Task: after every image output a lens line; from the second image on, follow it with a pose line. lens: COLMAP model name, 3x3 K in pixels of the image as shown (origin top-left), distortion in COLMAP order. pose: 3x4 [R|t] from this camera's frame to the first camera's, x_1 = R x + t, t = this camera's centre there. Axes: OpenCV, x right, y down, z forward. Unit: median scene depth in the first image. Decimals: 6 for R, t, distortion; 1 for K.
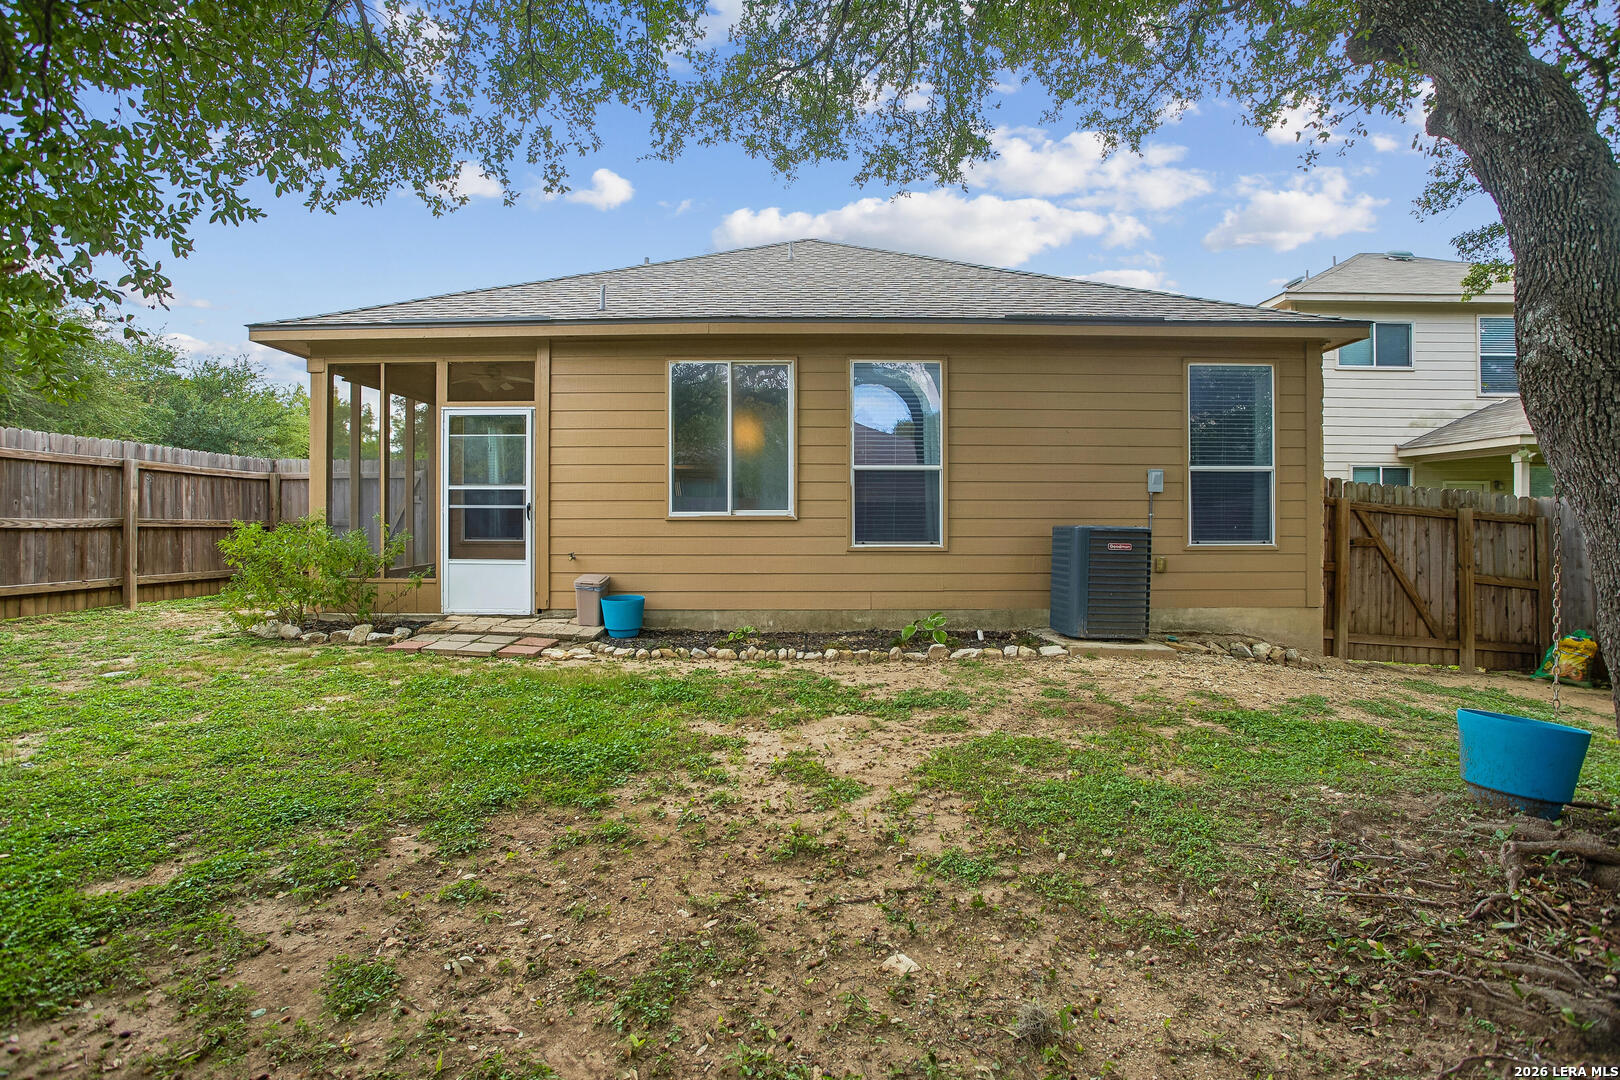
lens RADIAL K [[801.5, 0, 813.1], [0, 801.5, 530.6], [0, 0, 1]] dist [-0.014190, 0.000221]
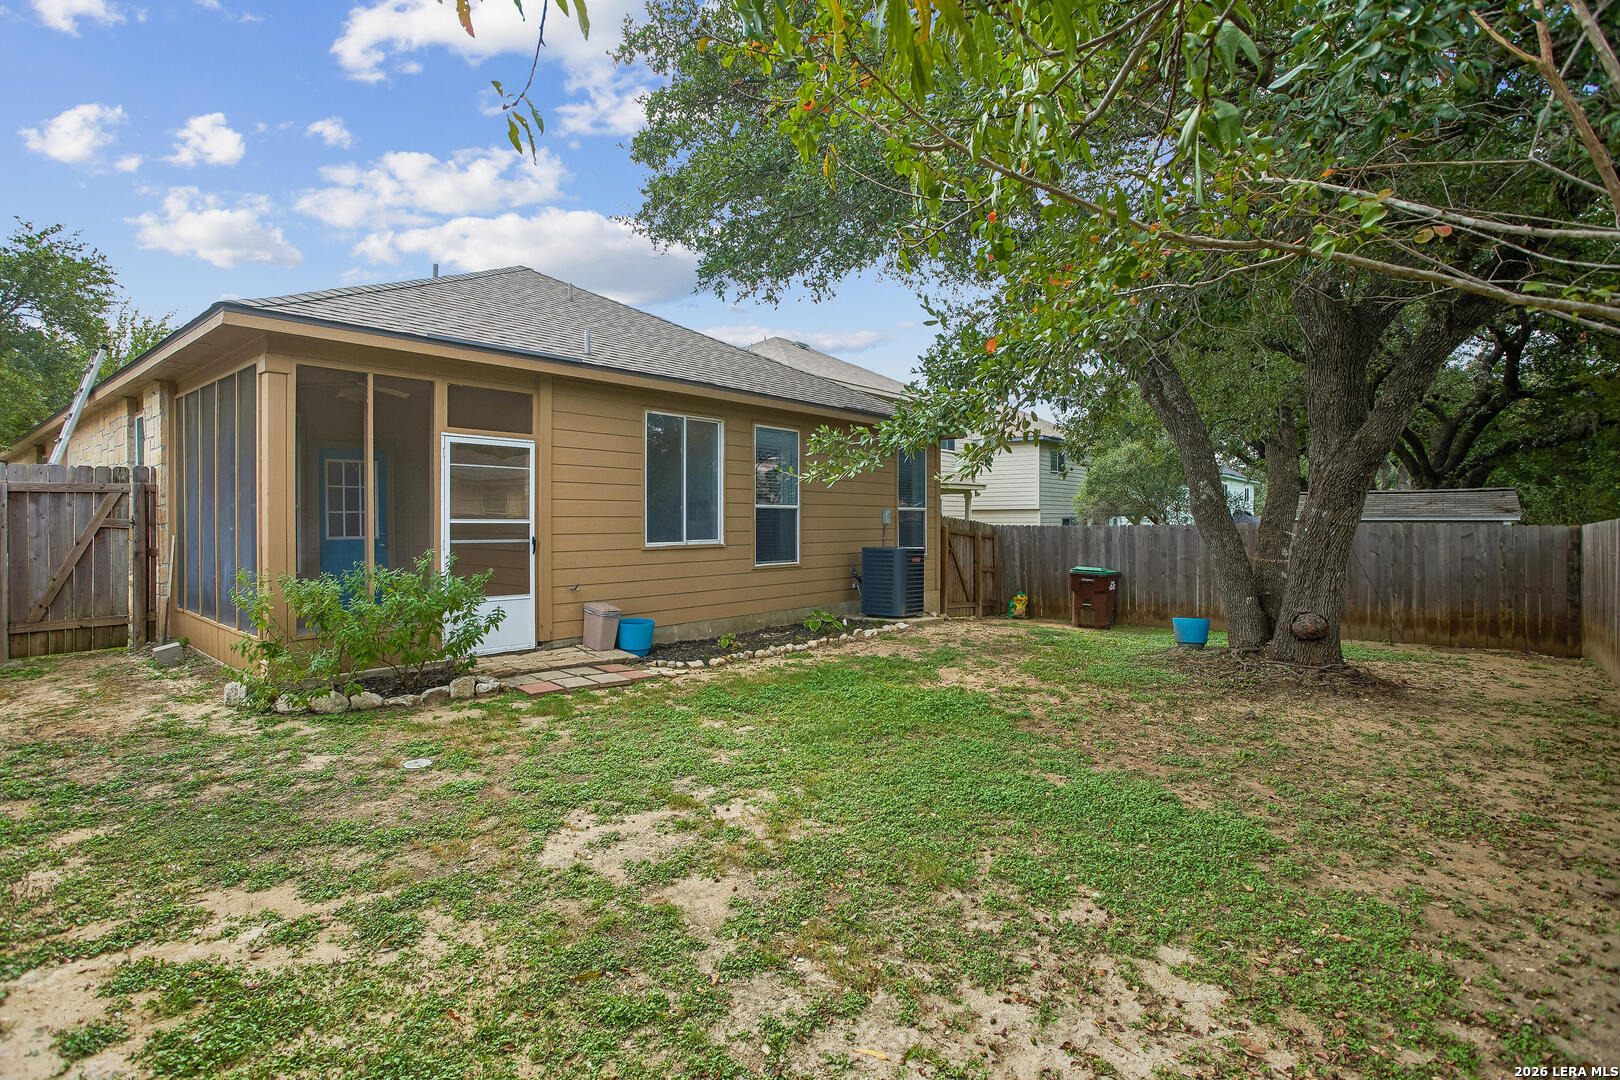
lens RADIAL K [[801.5, 0, 813.1], [0, 801.5, 530.6], [0, 0, 1]] dist [-0.014190, 0.000221]
pose [[0.618621, -0.009383, 0.785633, -0.927757], [0.004362, 0.999954, 0.008508, -0.049306], [-0.785677, -0.001836, 0.618634, 0.105199]]
